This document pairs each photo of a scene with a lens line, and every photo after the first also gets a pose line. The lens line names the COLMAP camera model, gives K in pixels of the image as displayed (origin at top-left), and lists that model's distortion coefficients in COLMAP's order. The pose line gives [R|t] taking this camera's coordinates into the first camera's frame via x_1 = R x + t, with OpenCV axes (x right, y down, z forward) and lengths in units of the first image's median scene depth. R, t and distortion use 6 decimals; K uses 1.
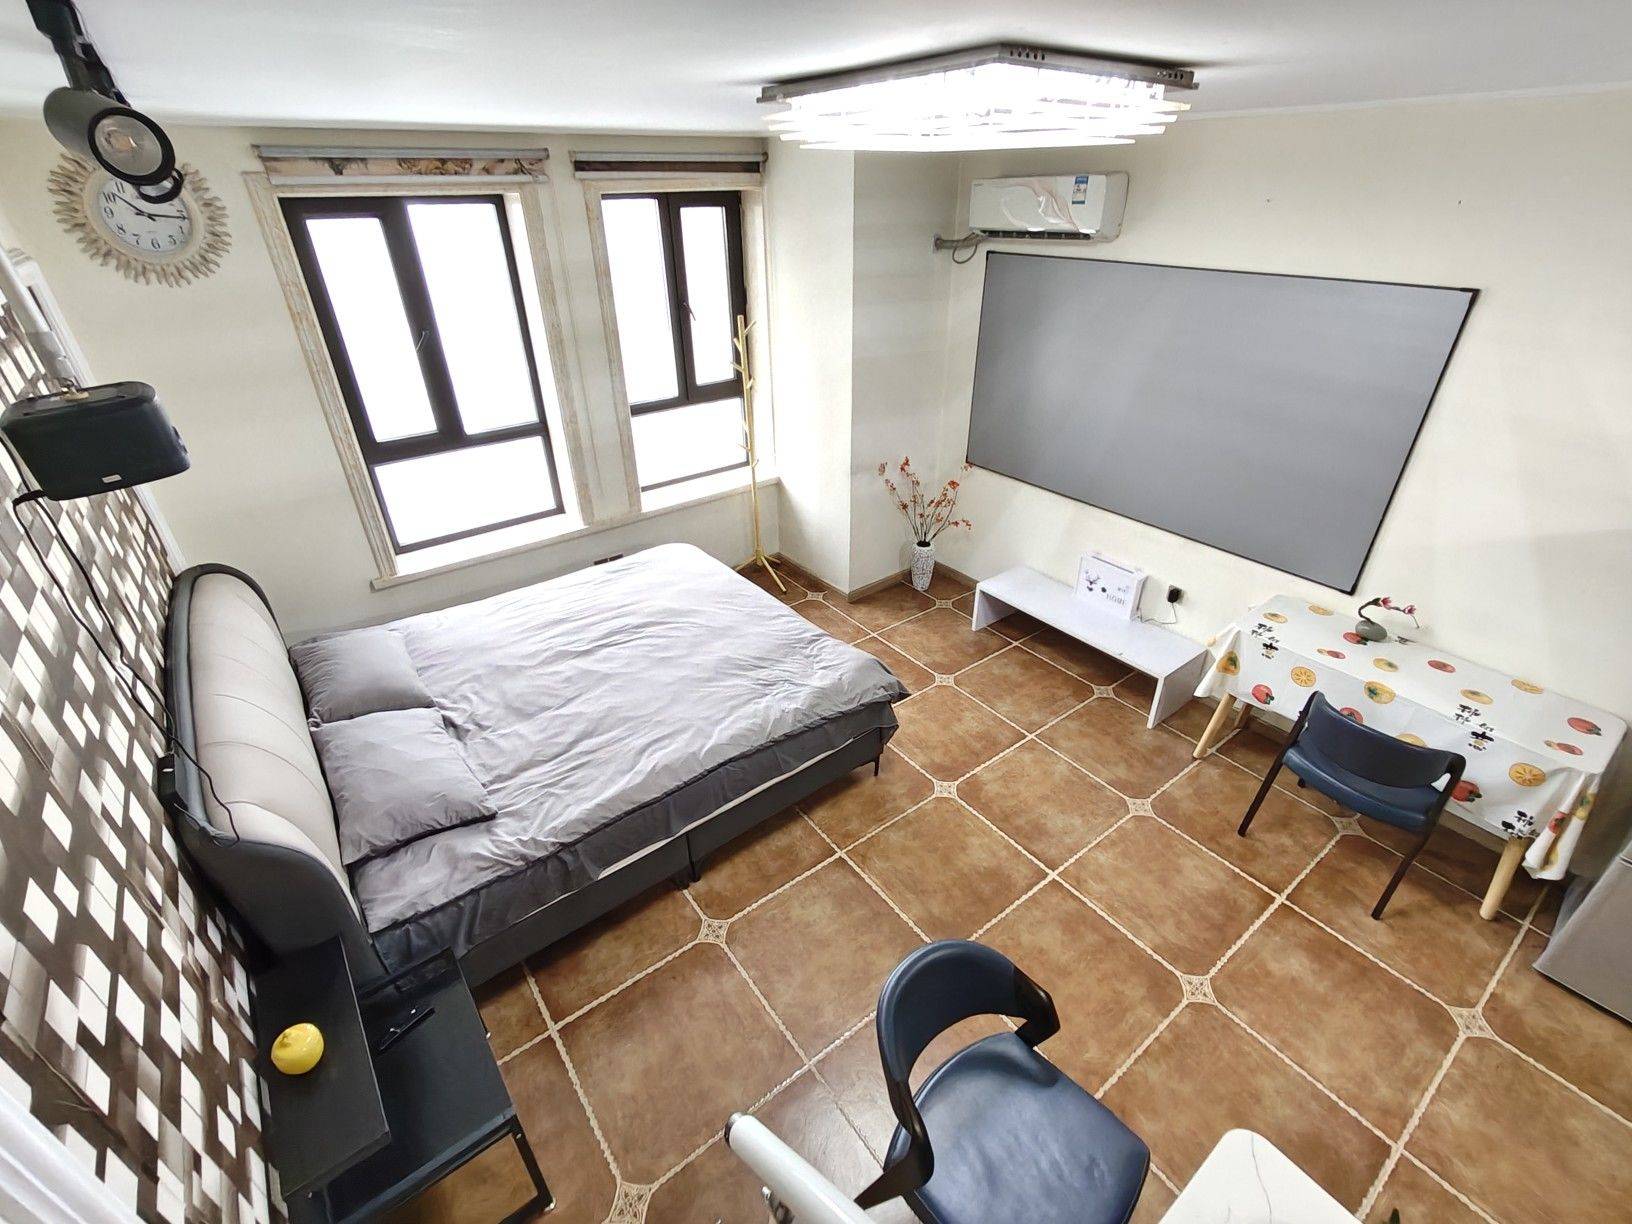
lens RADIAL K [[736.3, 0, 826.7], [0, 736.3, 609.8], [0, 0, 1]] dist [-0.000042, 0.001119]
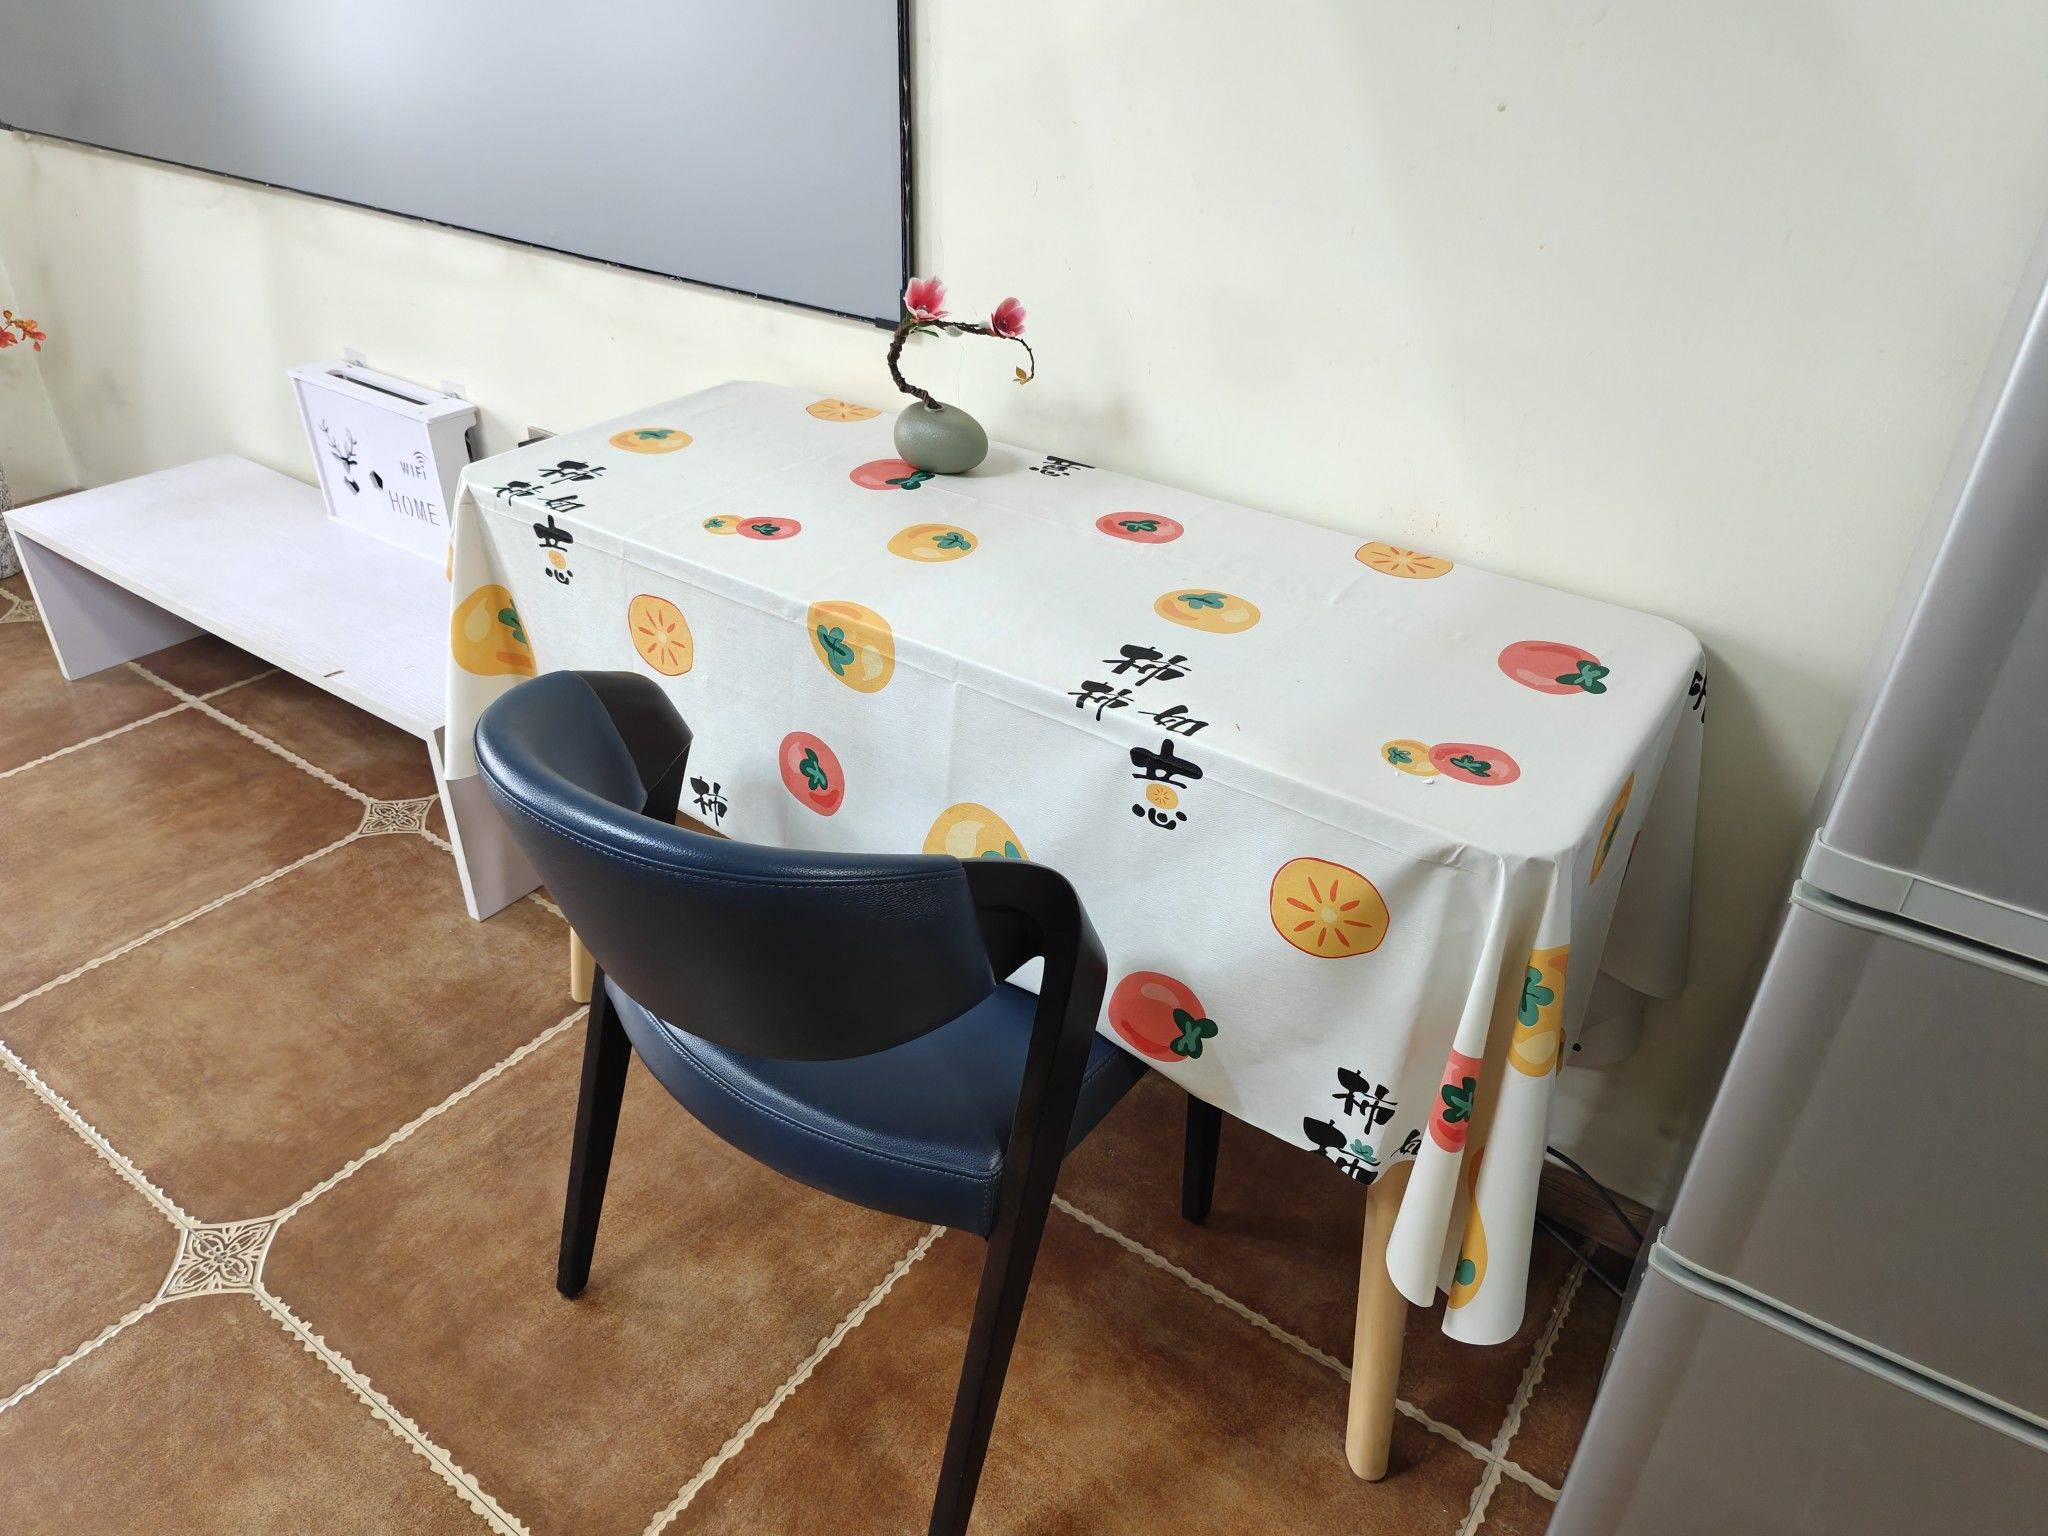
lens RADIAL K [[1386.0, 0, 1034.3], [0, 1386.0, 737.5], [0, 0, 1]] dist [-0.001216, -0.003753]
pose [[0.952761, -0.128726, 0.275093, 0.627738], [0.123872, 0.991680, 0.035025, 0.122631], [-0.277313, 0.000706, 0.960779, 0.519360]]
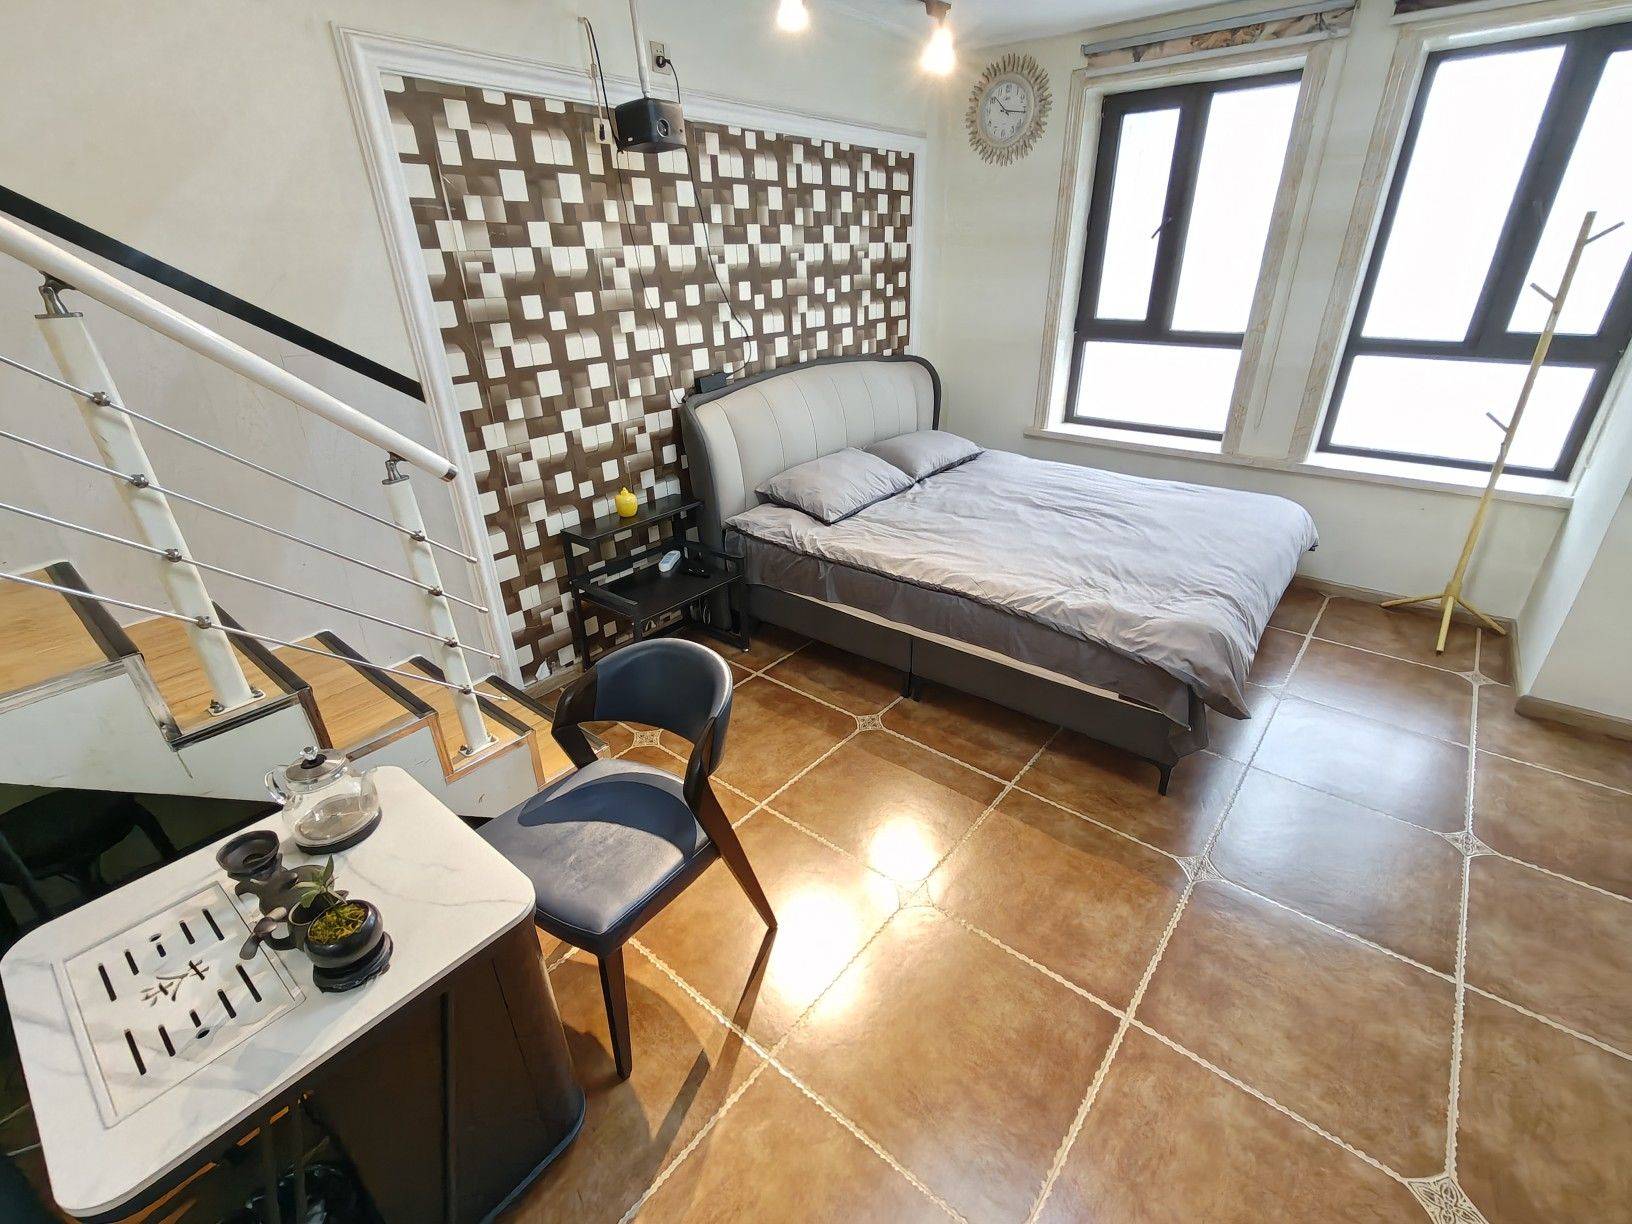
lens RADIAL K [[736.3, 0, 820.2], [0, 736.3, 611.5], [0, 0, 1]] dist [-0.000042, 0.001119]
pose [[0.229158, 0.432354, -0.872099, 0.614705], [-0.476800, 0.830953, 0.286669, 0.033579], [0.848616, 0.350124, 0.396566, 0.427463]]
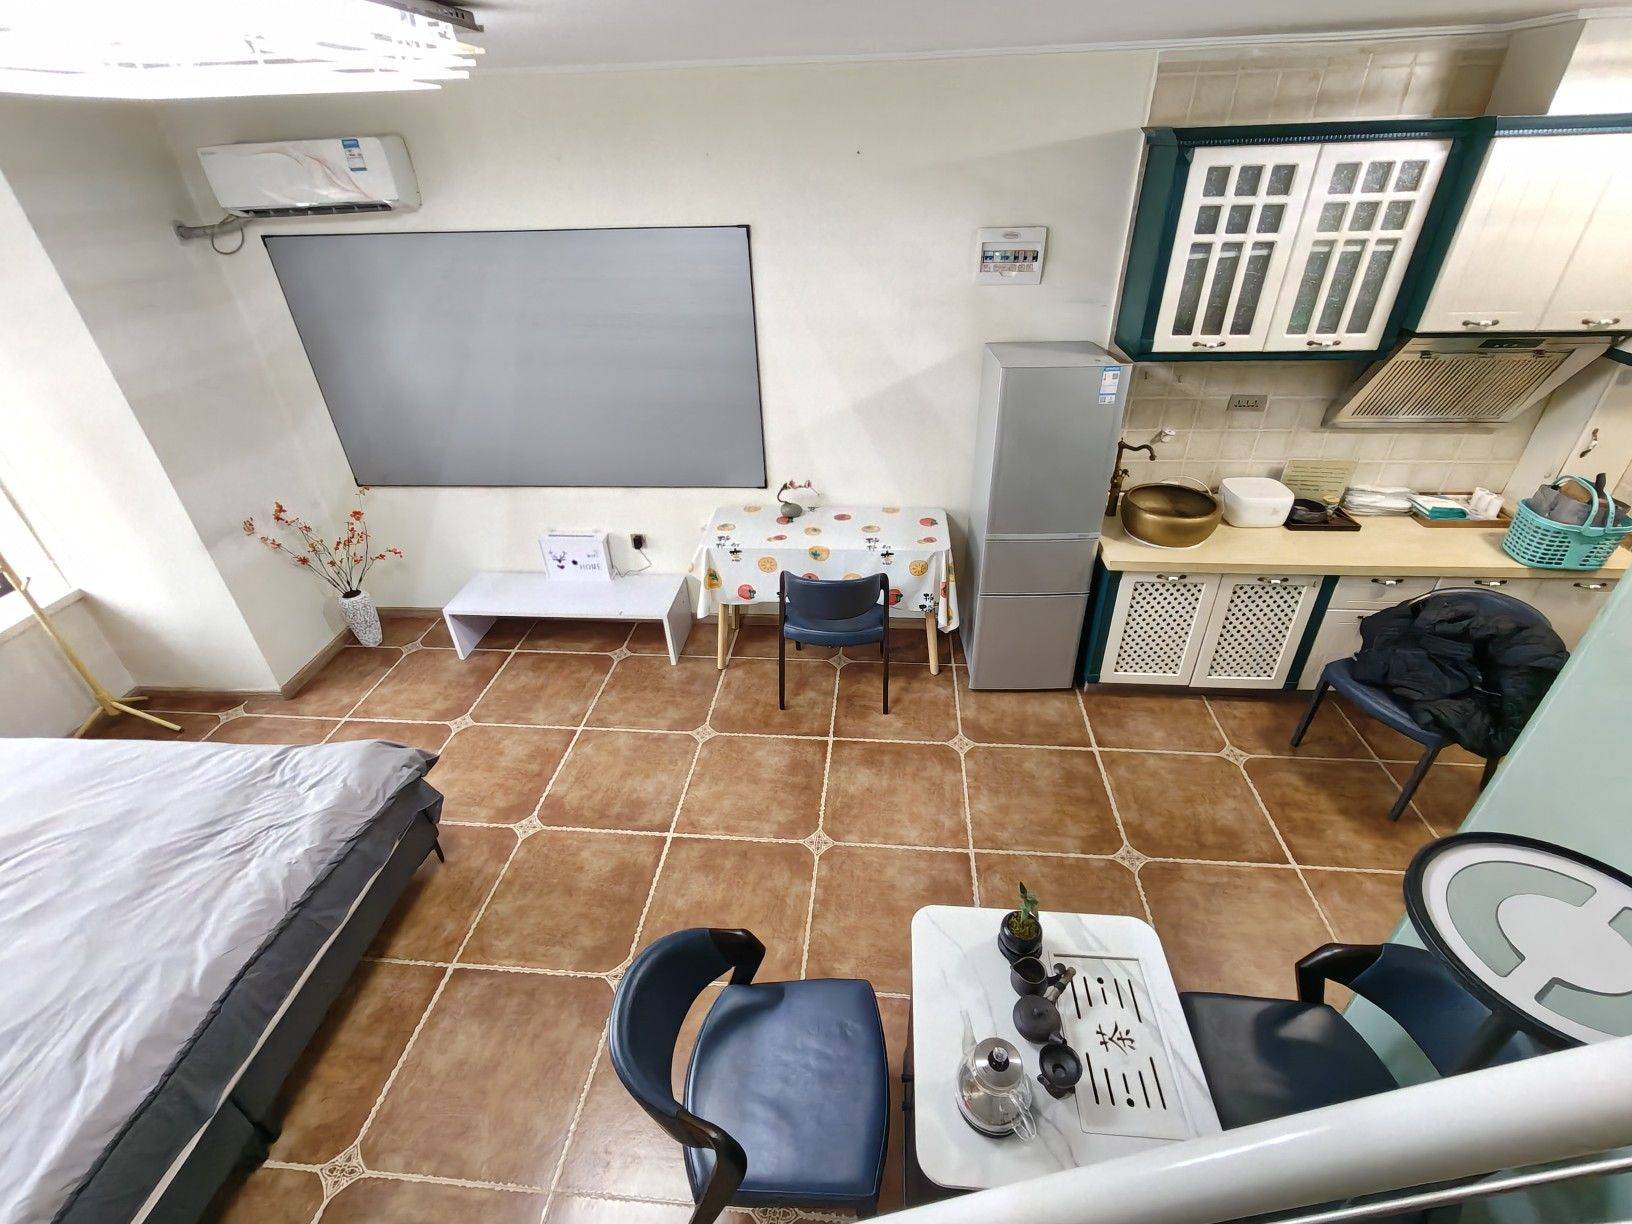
lens RADIAL K [[736.3, 0, 823.9], [0, 736.3, 609.2], [0, 0, 1]] dist [-0.000042, 0.001119]
pose [[0.672834, -0.409911, 0.615847, -0.047131], [0.392290, 0.903472, 0.172765, -0.013273], [-0.627218, 0.125349, 0.768690, 0.045024]]
